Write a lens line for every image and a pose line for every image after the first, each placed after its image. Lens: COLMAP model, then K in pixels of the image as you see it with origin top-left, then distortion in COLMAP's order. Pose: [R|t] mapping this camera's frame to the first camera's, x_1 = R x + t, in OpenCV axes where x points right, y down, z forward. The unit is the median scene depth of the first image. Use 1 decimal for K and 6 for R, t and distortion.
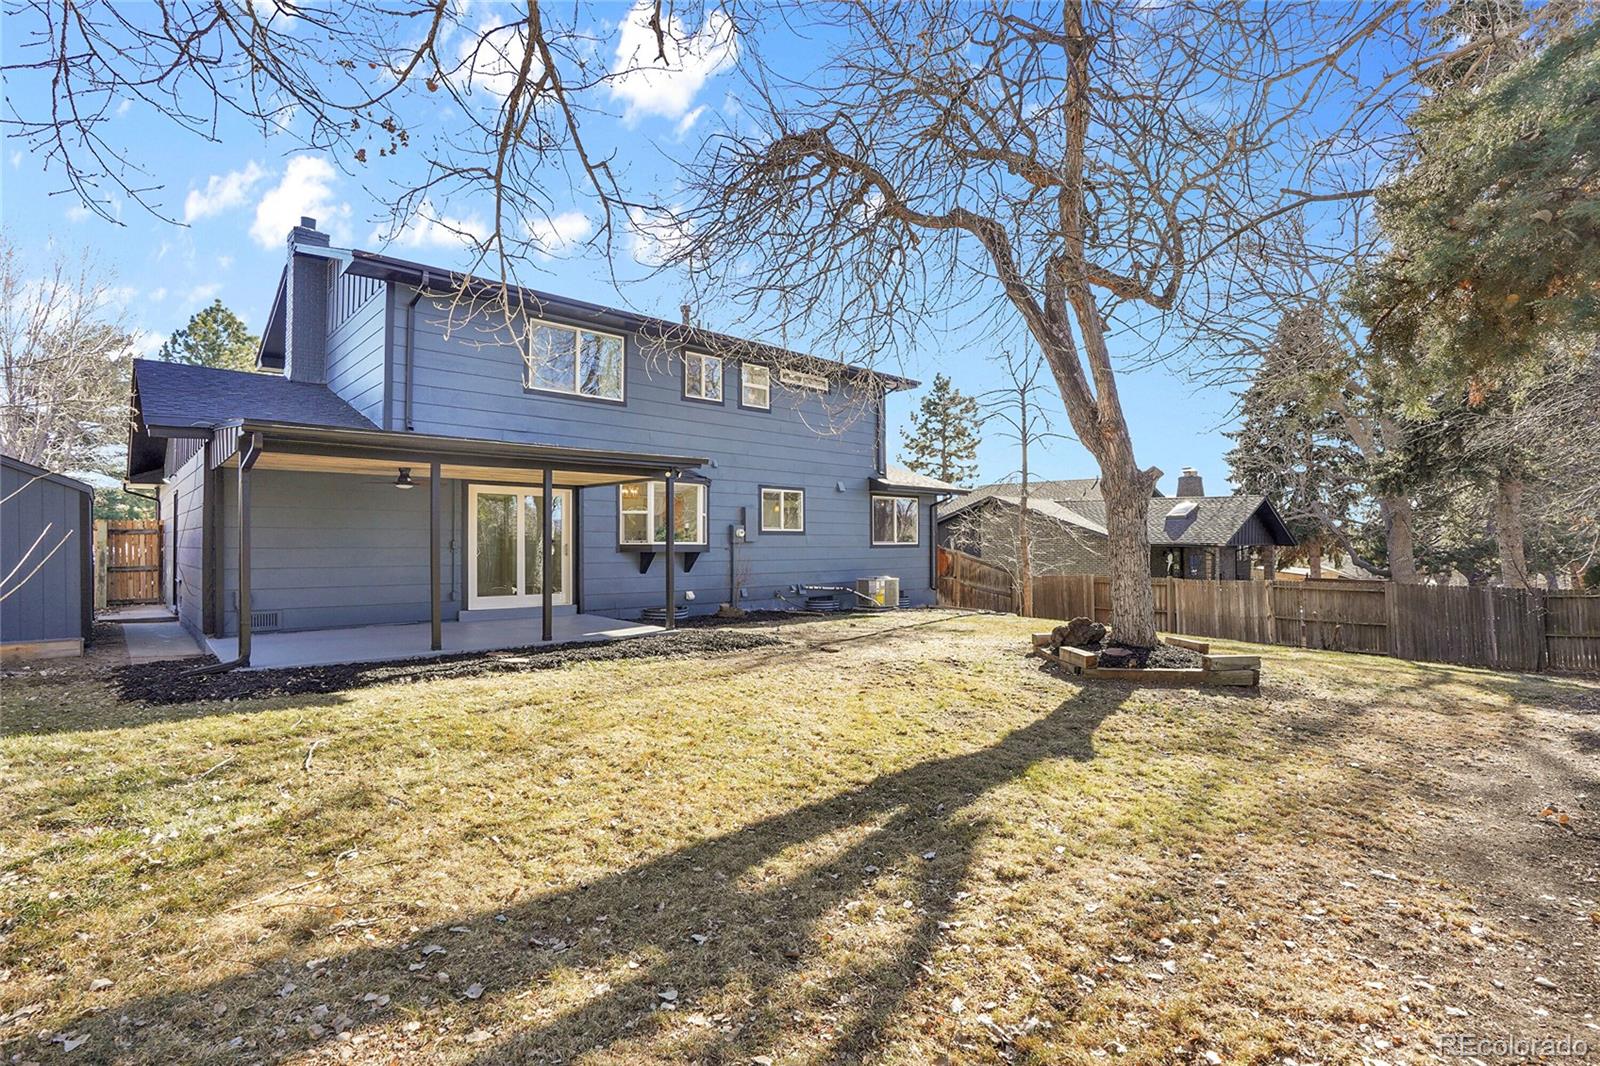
lens RADIAL K [[751.7, 0, 799.3], [0, 751.7, 532.1], [0, 0, 1]] dist [-0.025748, 0.003833]
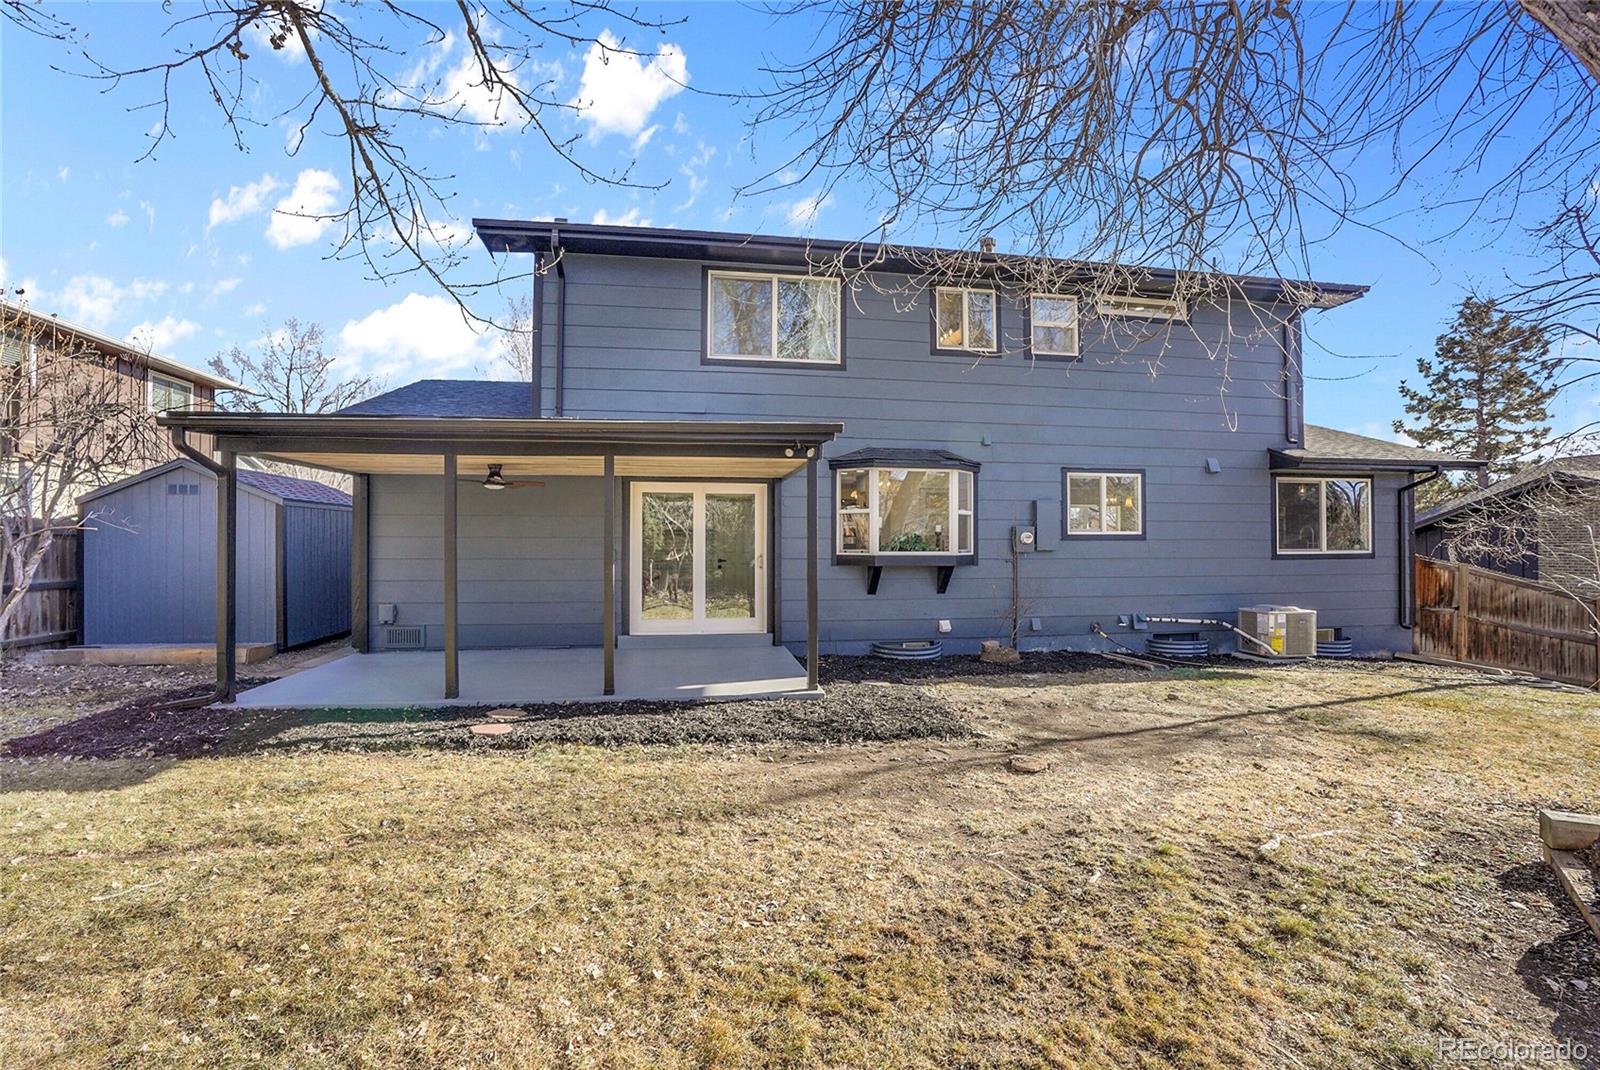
lens RADIAL K [[751.7, 0, 803.4], [0, 751.7, 537.9], [0, 0, 1]] dist [-0.025748, 0.003833]
pose [[0.837851, -0.002482, -0.545894, 0.115624], [0.007035, 0.999956, 0.006251, -0.004260], [0.545854, -0.009078, 0.837831, 0.281200]]
